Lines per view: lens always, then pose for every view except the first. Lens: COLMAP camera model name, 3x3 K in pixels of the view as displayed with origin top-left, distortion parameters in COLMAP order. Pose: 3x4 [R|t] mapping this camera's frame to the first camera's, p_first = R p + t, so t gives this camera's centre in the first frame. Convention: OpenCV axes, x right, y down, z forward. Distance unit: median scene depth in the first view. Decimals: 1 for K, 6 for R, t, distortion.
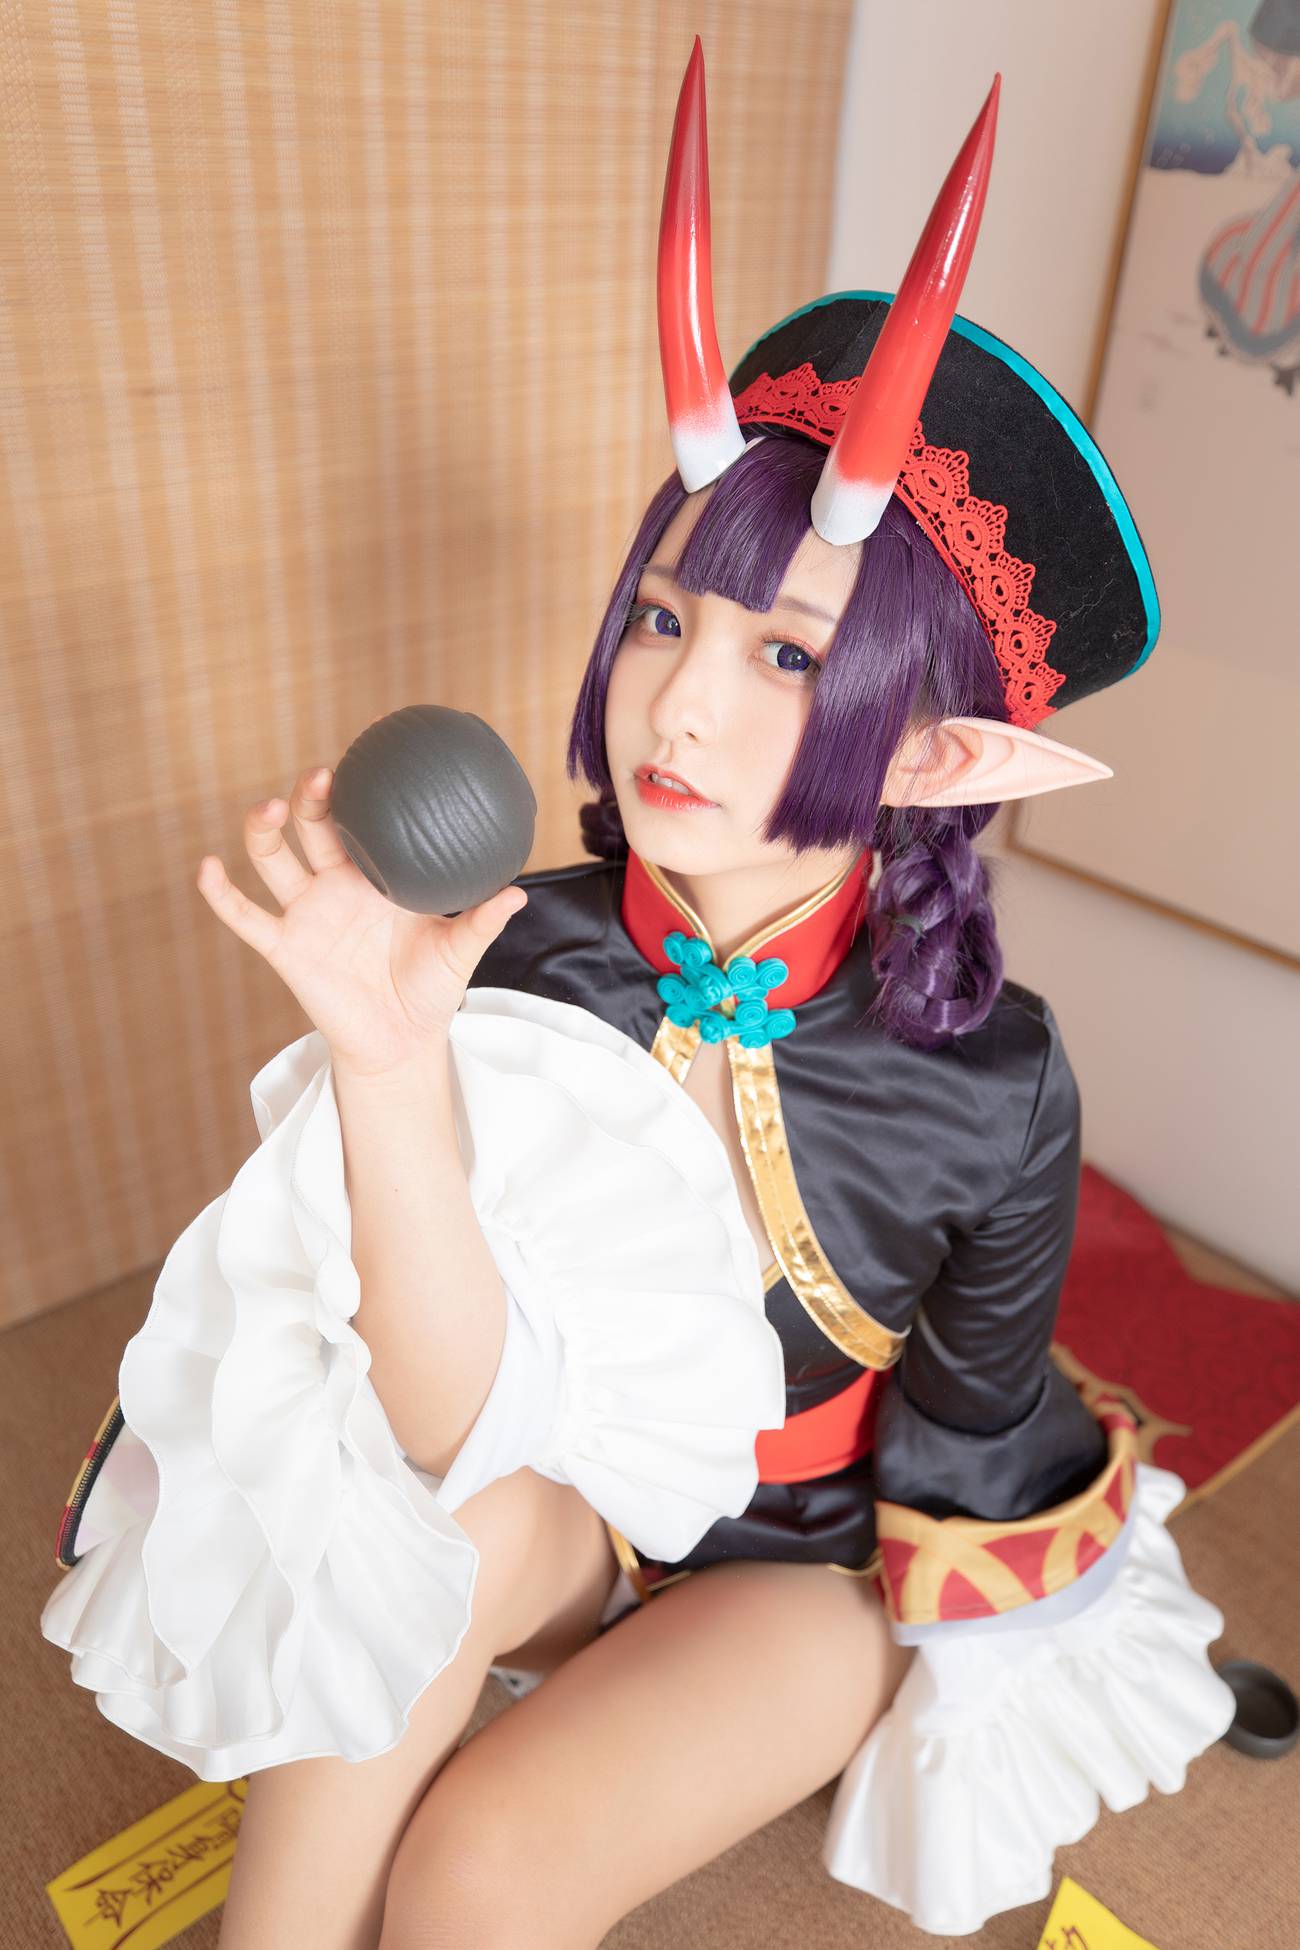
lens RADIAL K [[1523.1, 0, 648.8], [0, 1523.1, 968.6], [0, 0, 1]] dist [0.007764, 0.024026]
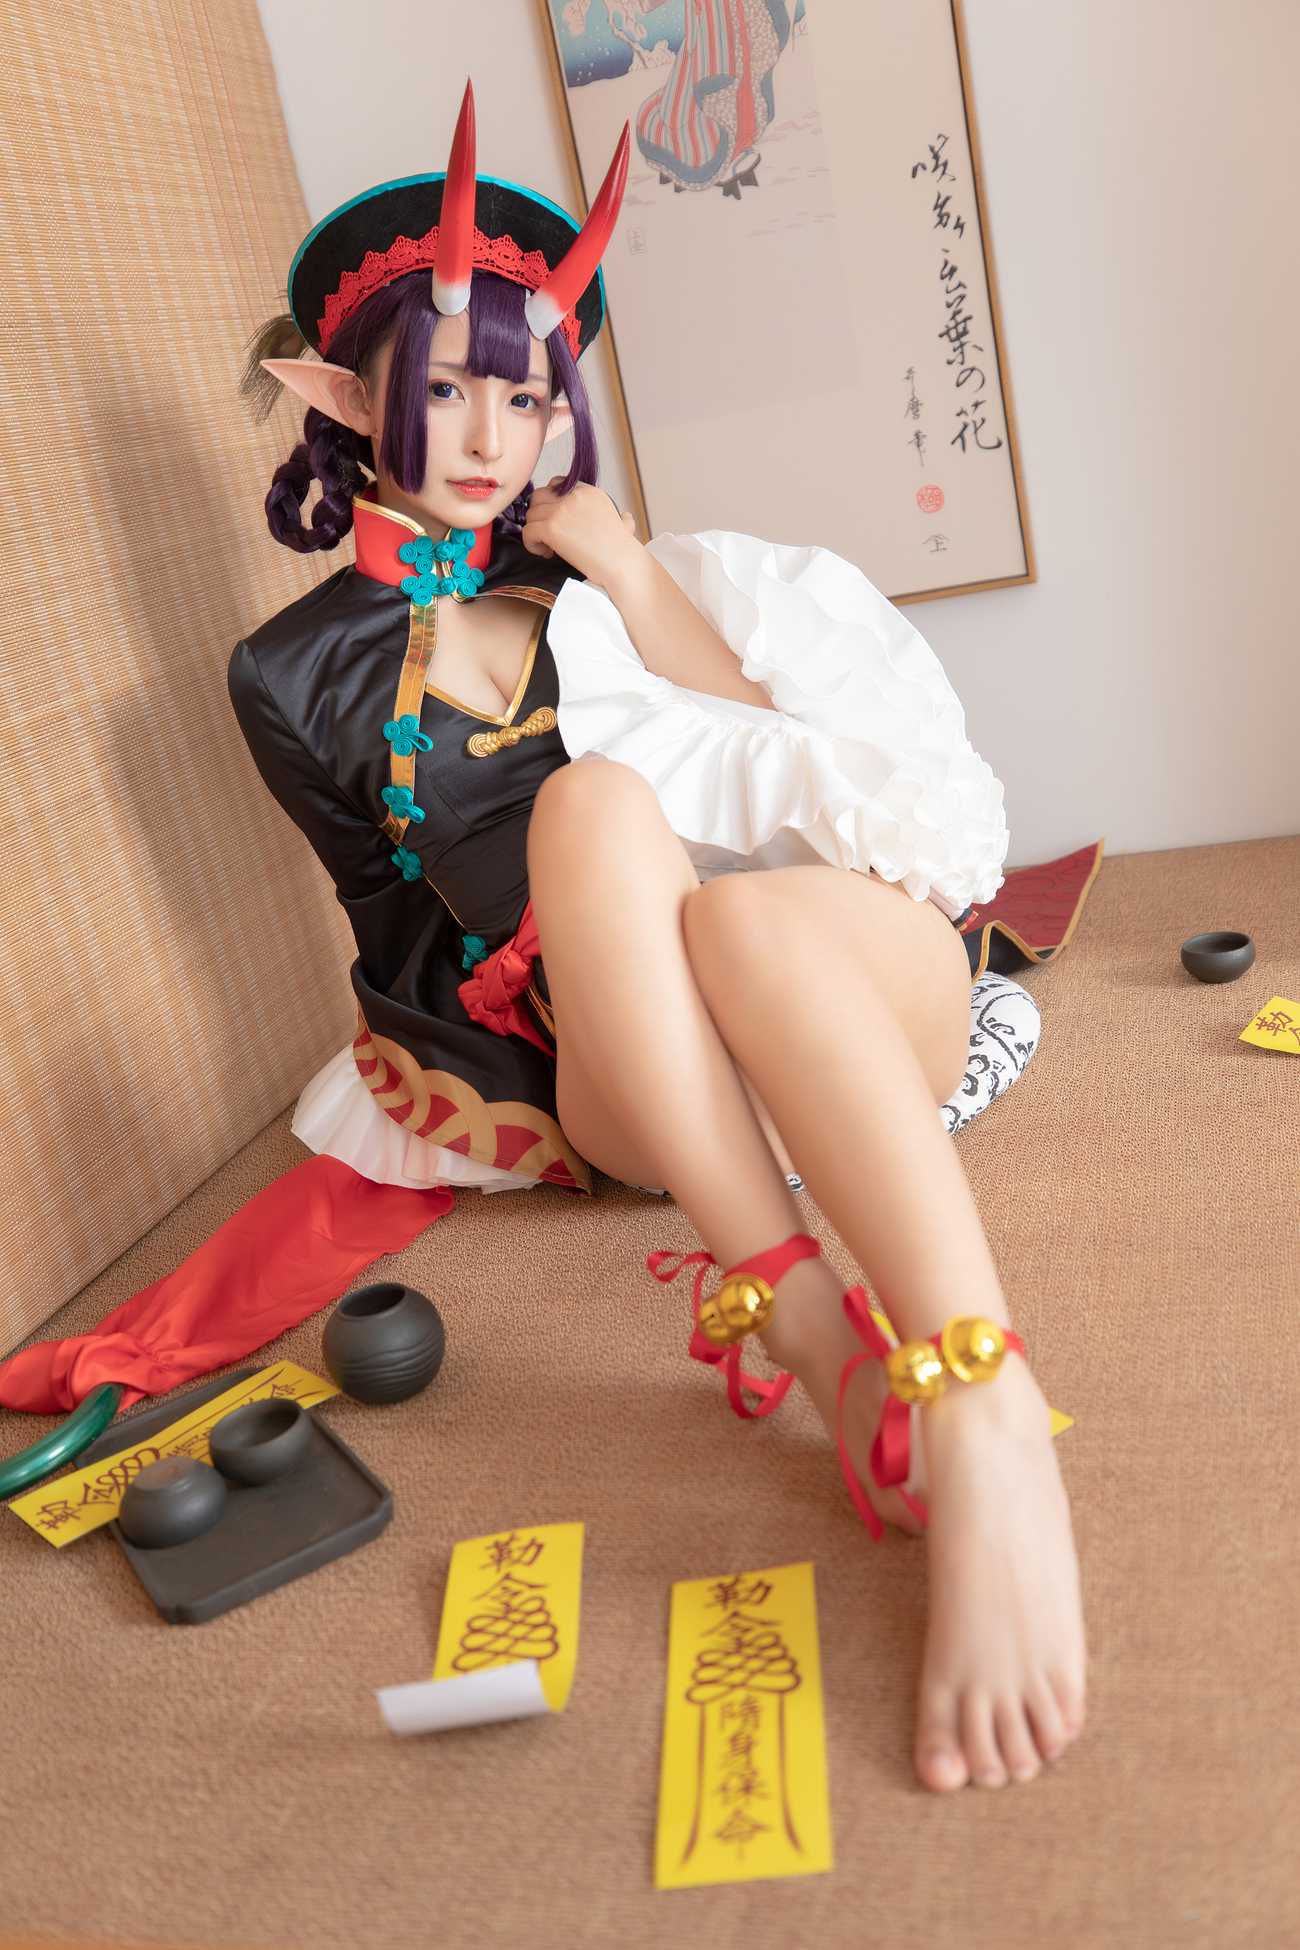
lens RADIAL K [[1855.6, 0, 661.3], [0, 1855.6, 946.4], [0, 0, 1]] dist [0.062601, 0.000000]
pose [[0.815928, -0.356356, 0.455272, -0.660421], [0.467470, 0.869987, -0.156823, 0.453651], [-0.340196, 0.340782, 0.876433, -0.234343]]
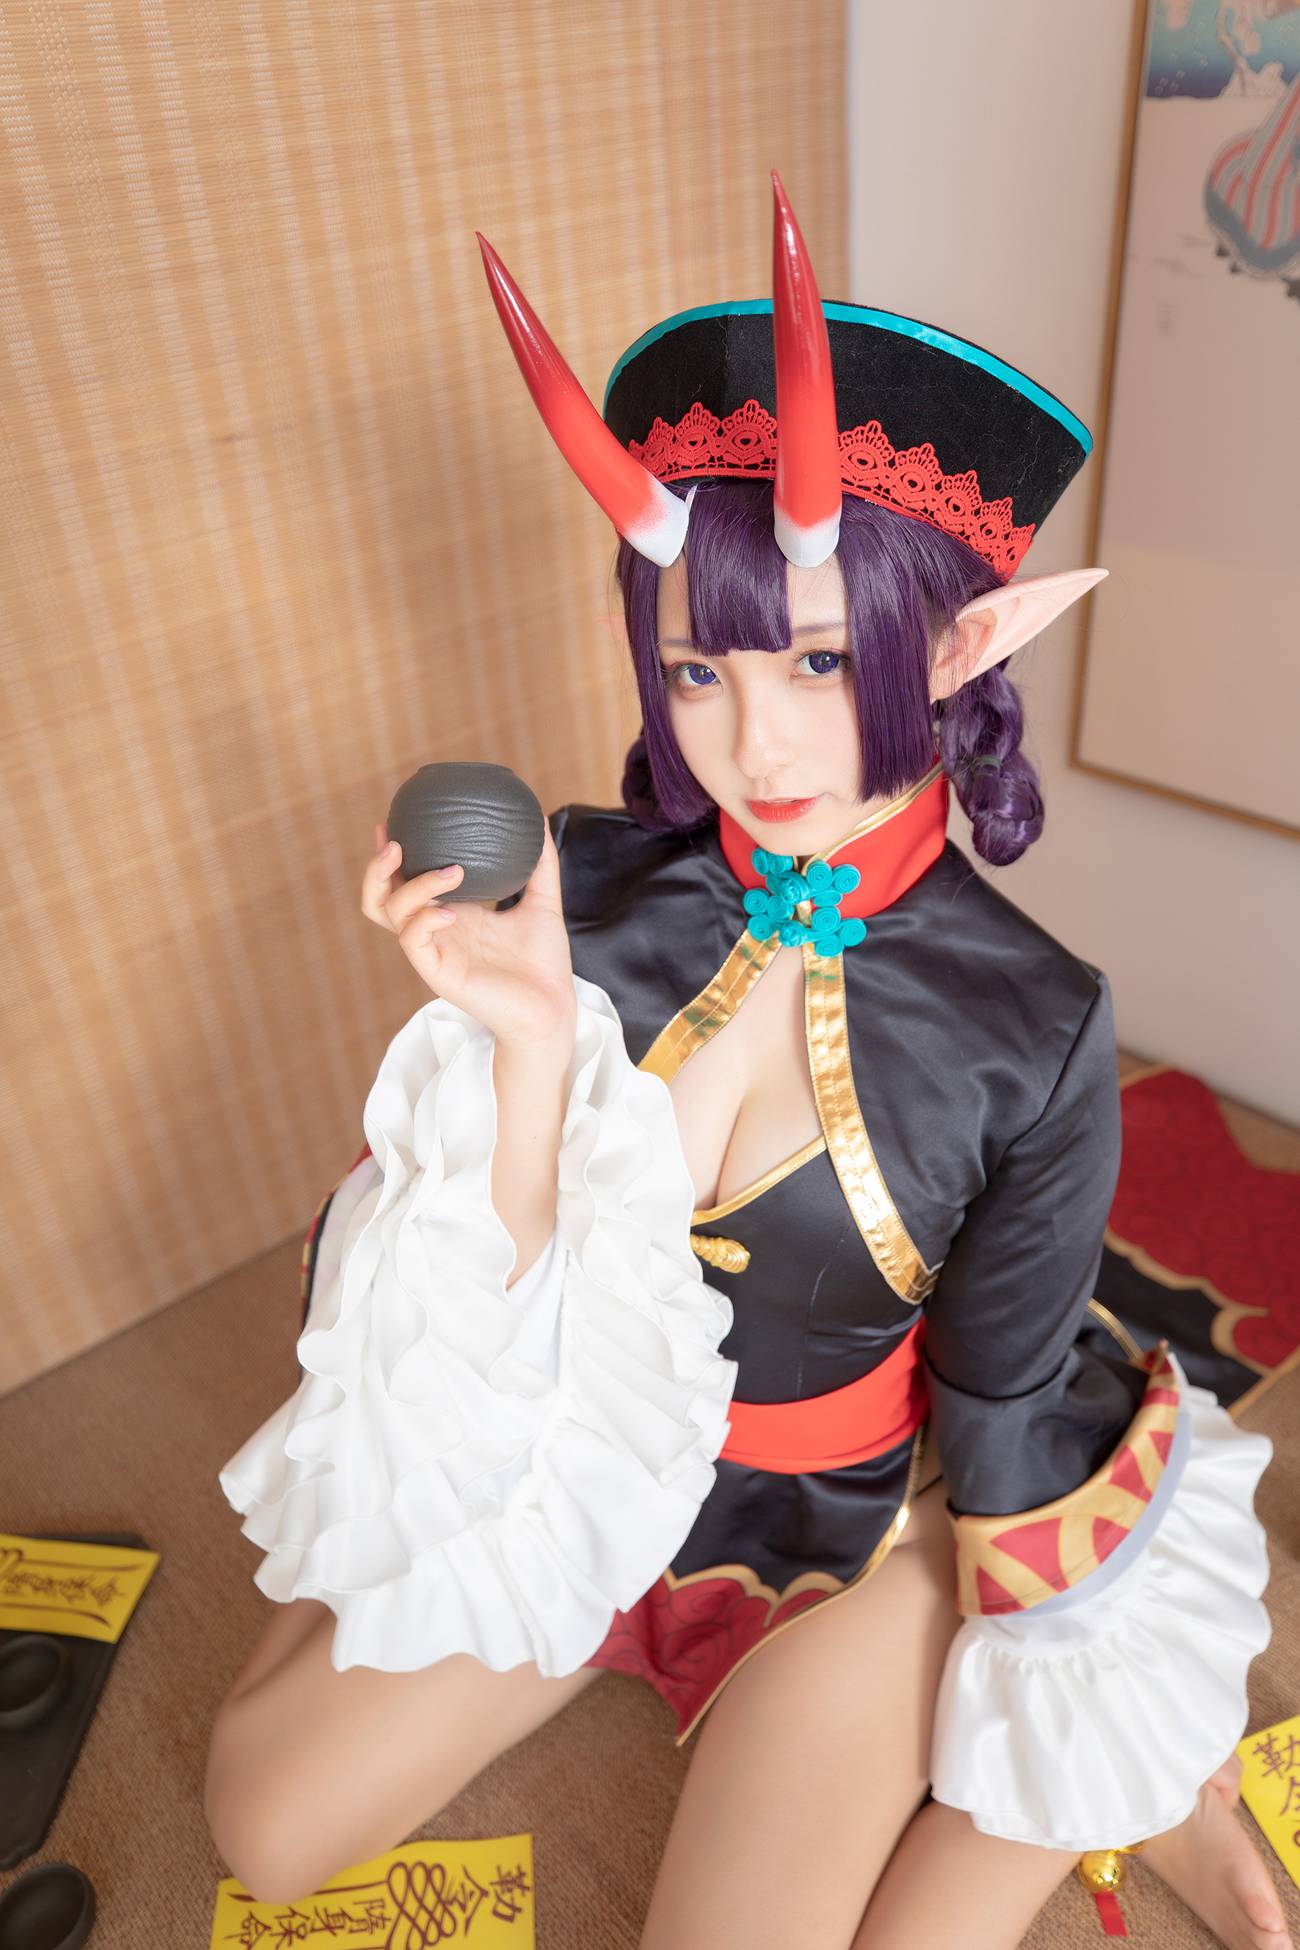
lens RADIAL K [[1523.1, 0, 647.1], [0, 1523.1, 973.2], [0, 0, 1]] dist [0.007764, 0.024026]
pose [[0.992959, -0.091469, -0.075267, 0.017230], [0.094601, 0.994745, 0.039152, -0.009525], [0.071291, -0.045996, 0.996394, -0.081726]]
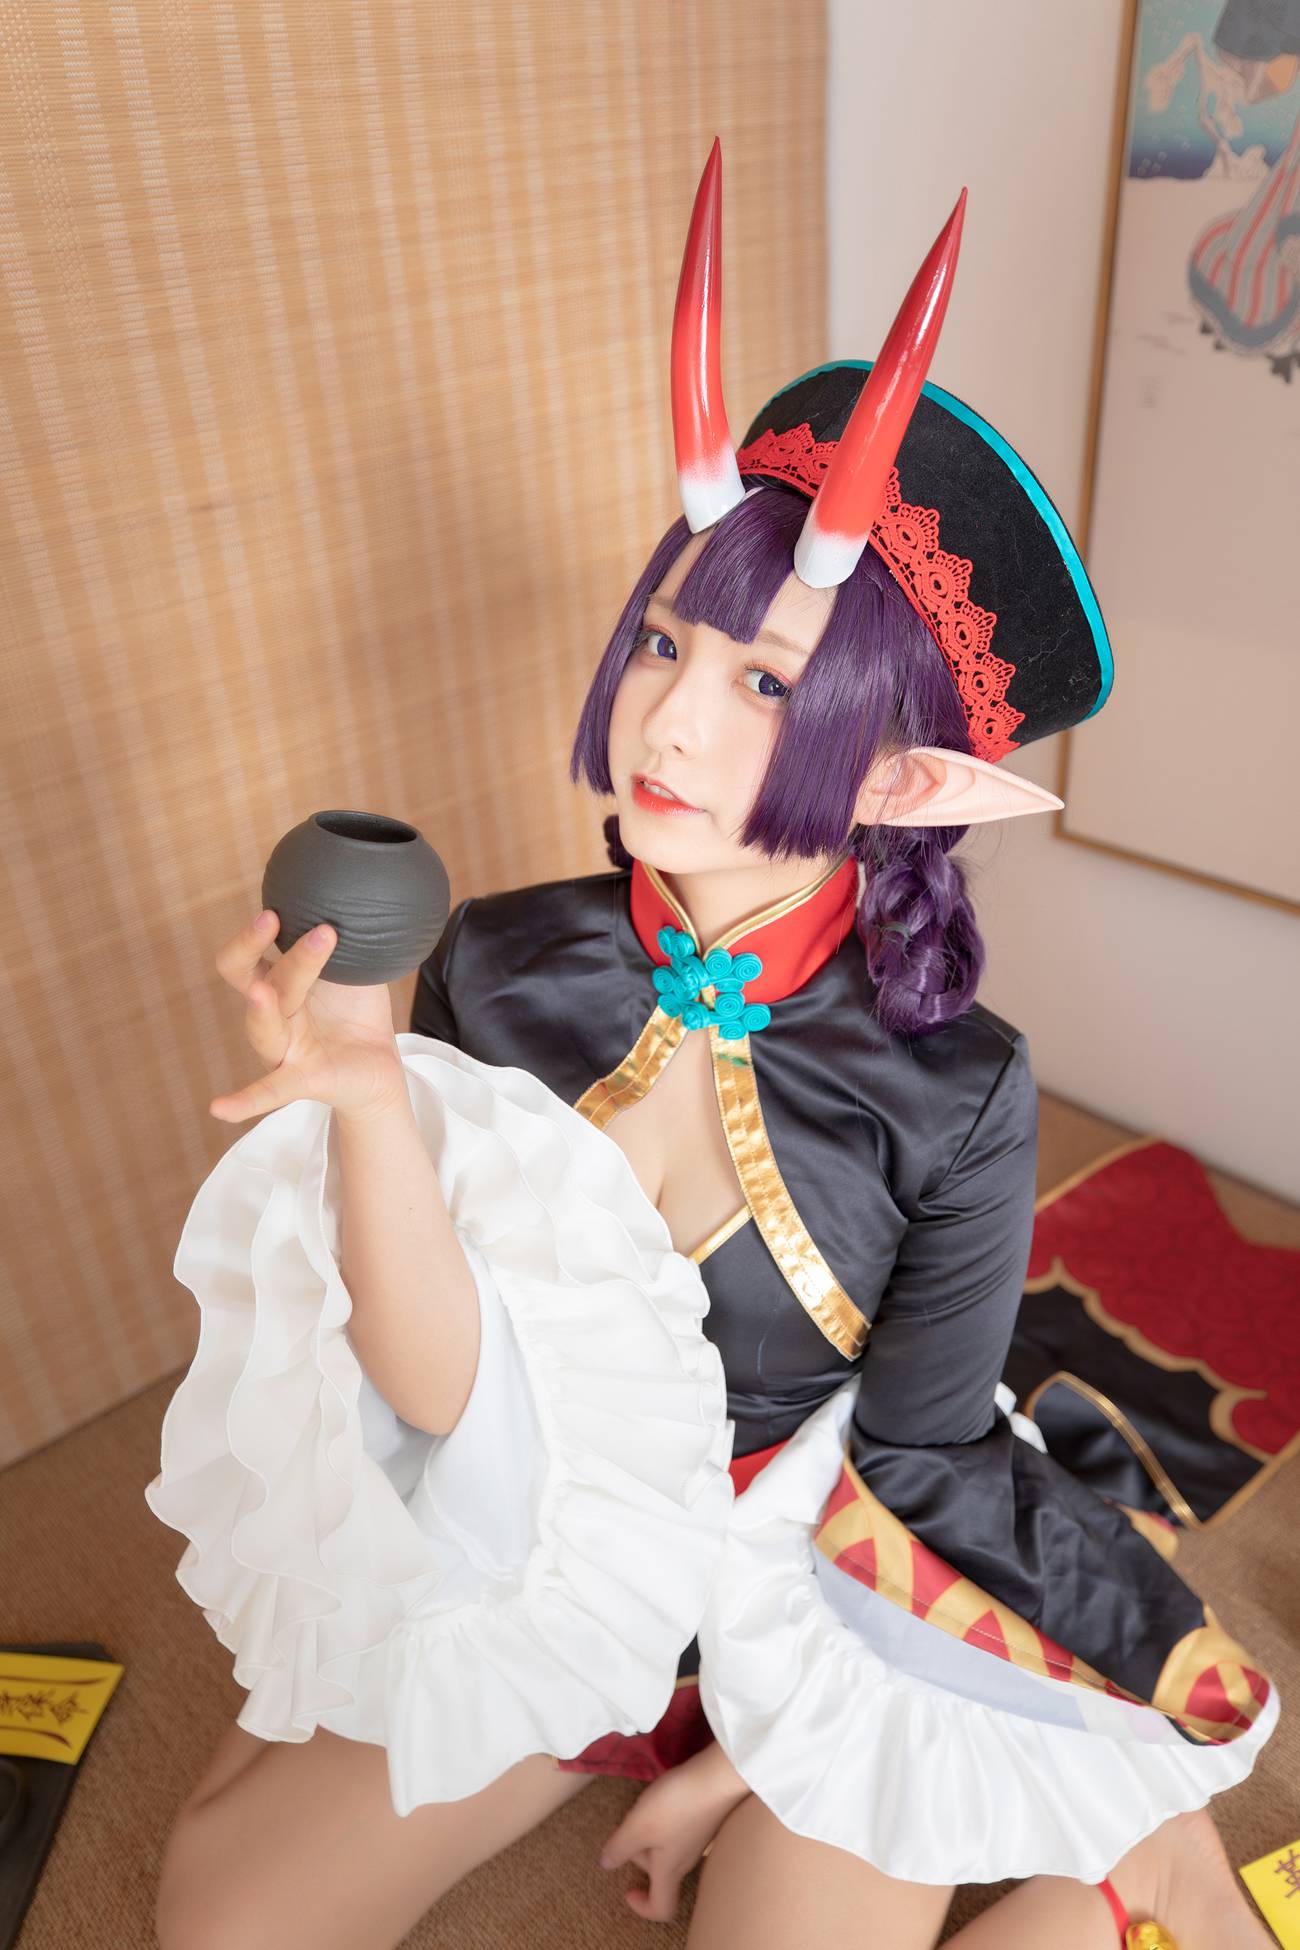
lens RADIAL K [[1523.1, 0, 643.7], [0, 1523.1, 973.6], [0, 0, 1]] dist [0.007764, 0.024026]
pose [[0.994312, -0.095479, -0.047202, -0.002265], [0.095835, 0.995383, 0.005324, -0.025213], [0.046476, -0.009817, 0.998871, -0.056371]]
